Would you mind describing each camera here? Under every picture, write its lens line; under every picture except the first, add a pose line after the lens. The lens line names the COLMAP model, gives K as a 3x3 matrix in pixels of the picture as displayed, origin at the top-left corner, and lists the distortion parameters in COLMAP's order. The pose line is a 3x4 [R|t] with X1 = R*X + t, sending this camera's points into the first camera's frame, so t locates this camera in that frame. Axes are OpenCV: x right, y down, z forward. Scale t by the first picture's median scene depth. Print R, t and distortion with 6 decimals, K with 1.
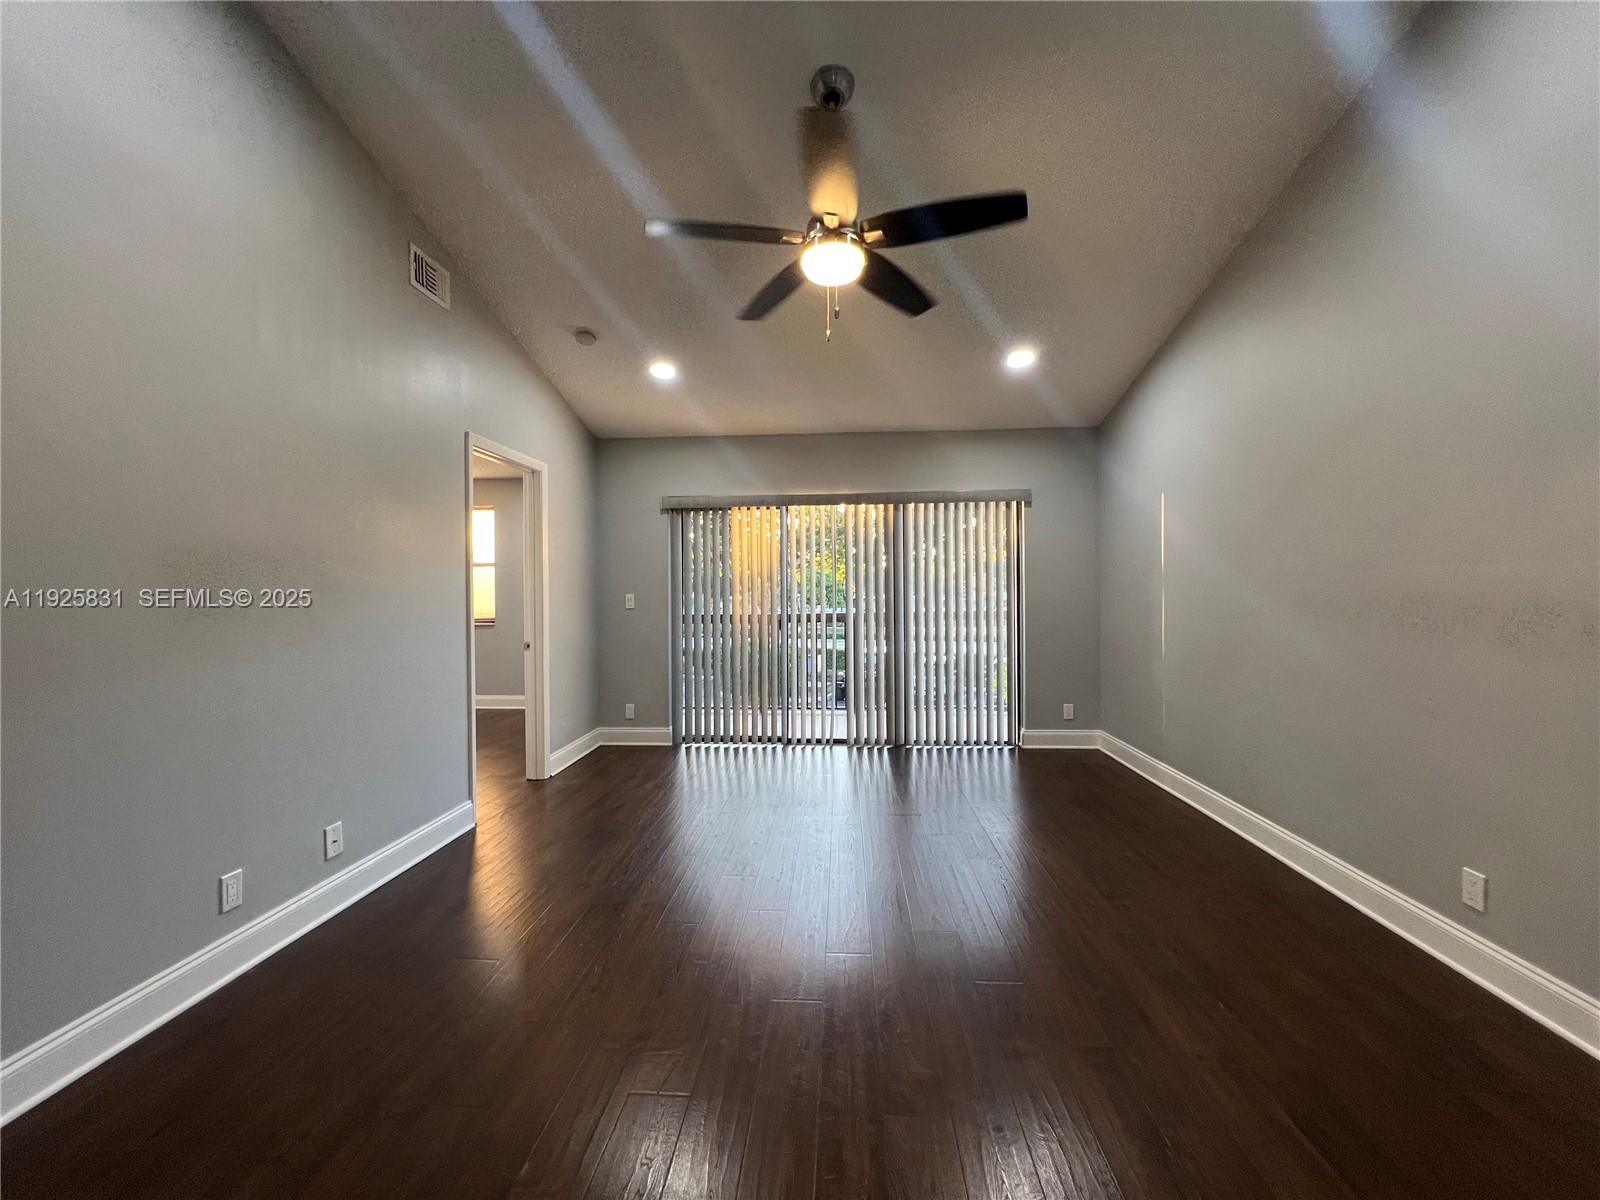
lens RADIAL K [[644.3, 0, 800.0], [0, 644.3, 600.0], [0, 0, 1]] dist [0.001993, -0.000091]
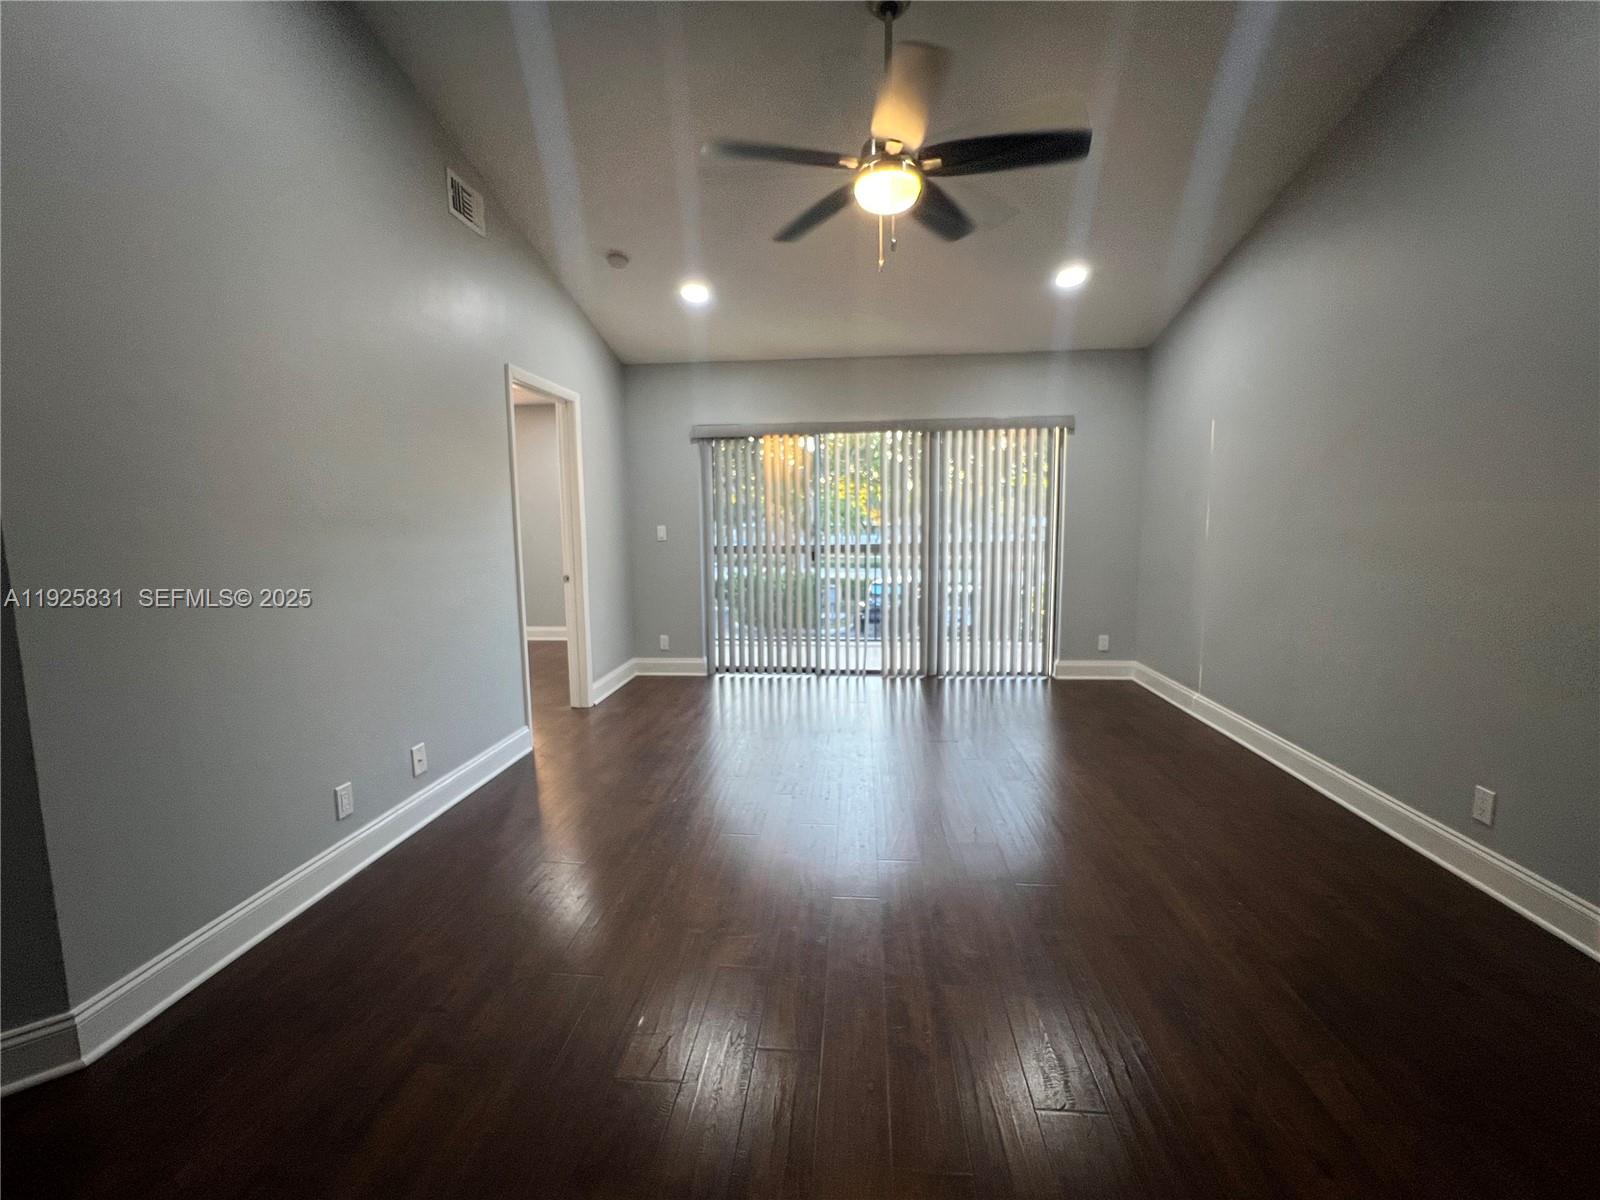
lens RADIAL K [[676.6, 0, 800.0], [0, 676.6, 600.0], [0, 0, 1]] dist [-0.004358, -0.000091]
pose [[0.999720, -0.001203, -0.023641, -0.030051], [0.003738, 0.994200, 0.107477, -0.007404], [0.023375, -0.107536, 0.993926, -0.045951]]
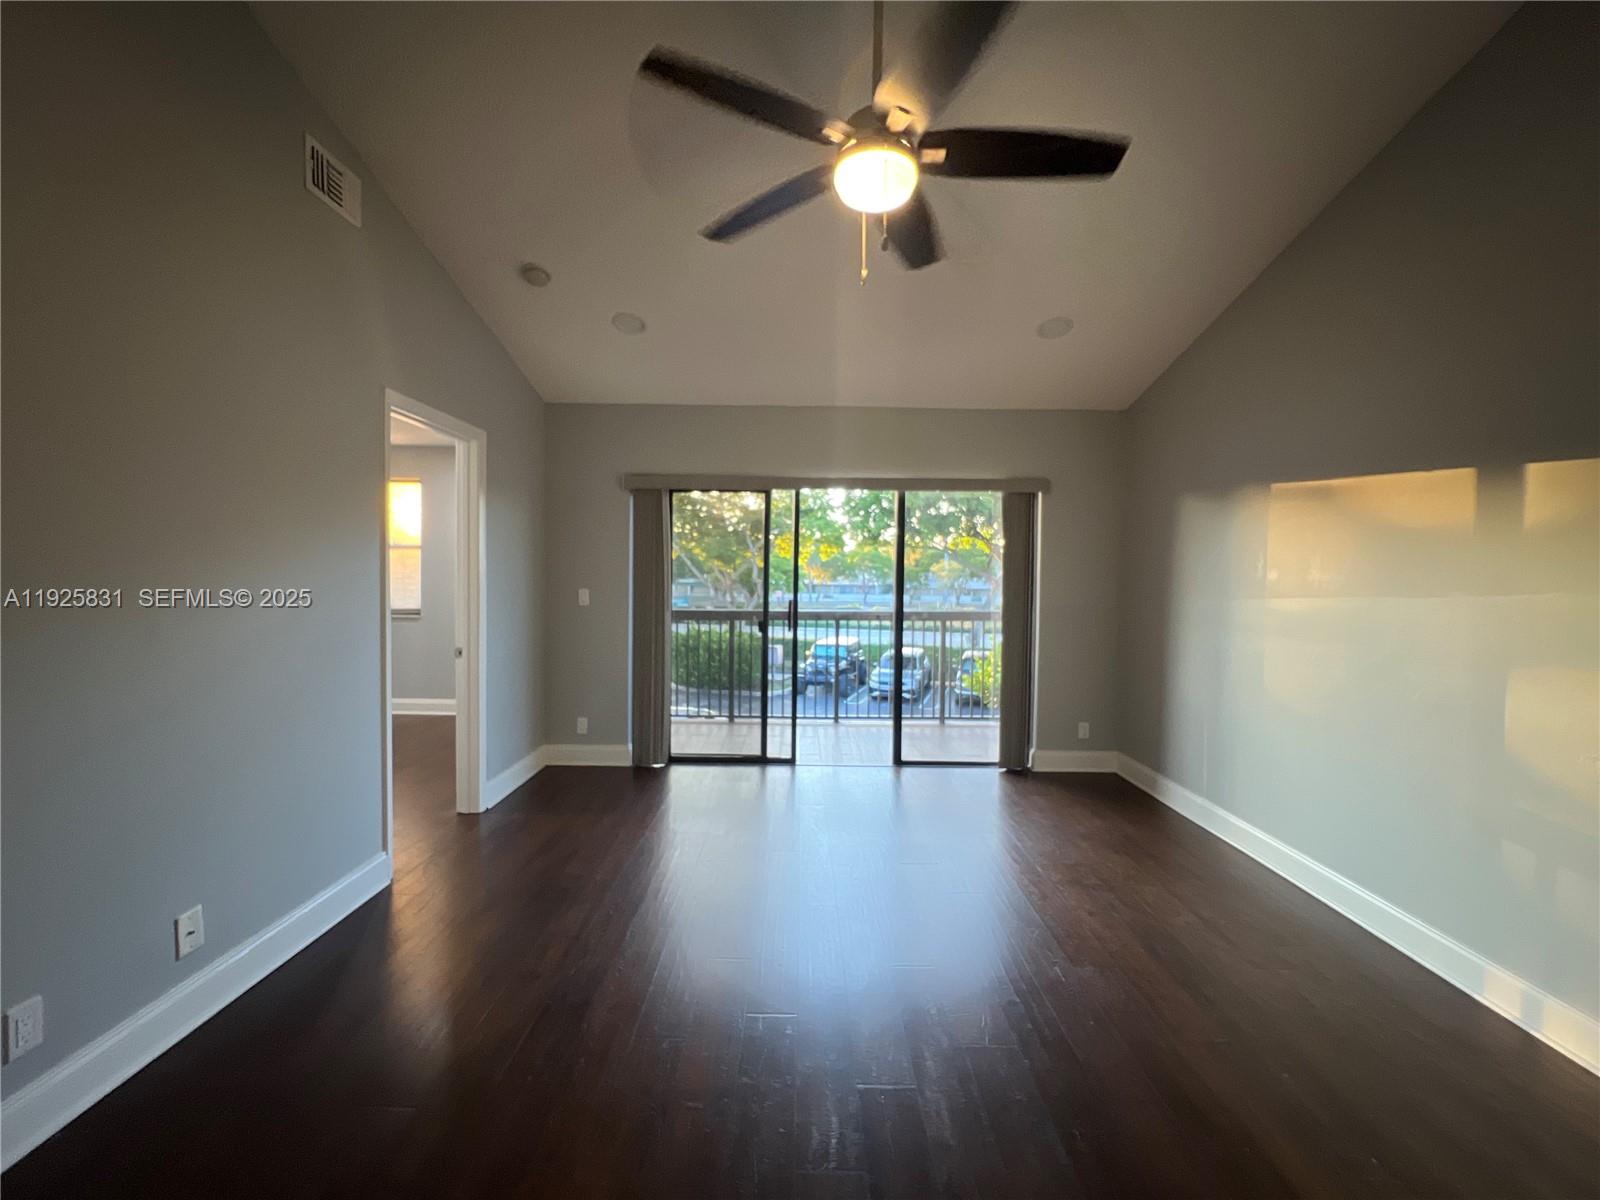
lens RADIAL K [[679.2, 0, 800.0], [0, 679.2, 600.0], [0, 0, 1]] dist [-0.000351, 0.000033]
pose [[0.997680, 0.018804, 0.065426, -0.042616], [-0.020304, 0.999544, 0.022334, -0.022237], [-0.064976, -0.023611, 0.997607, 0.098555]]
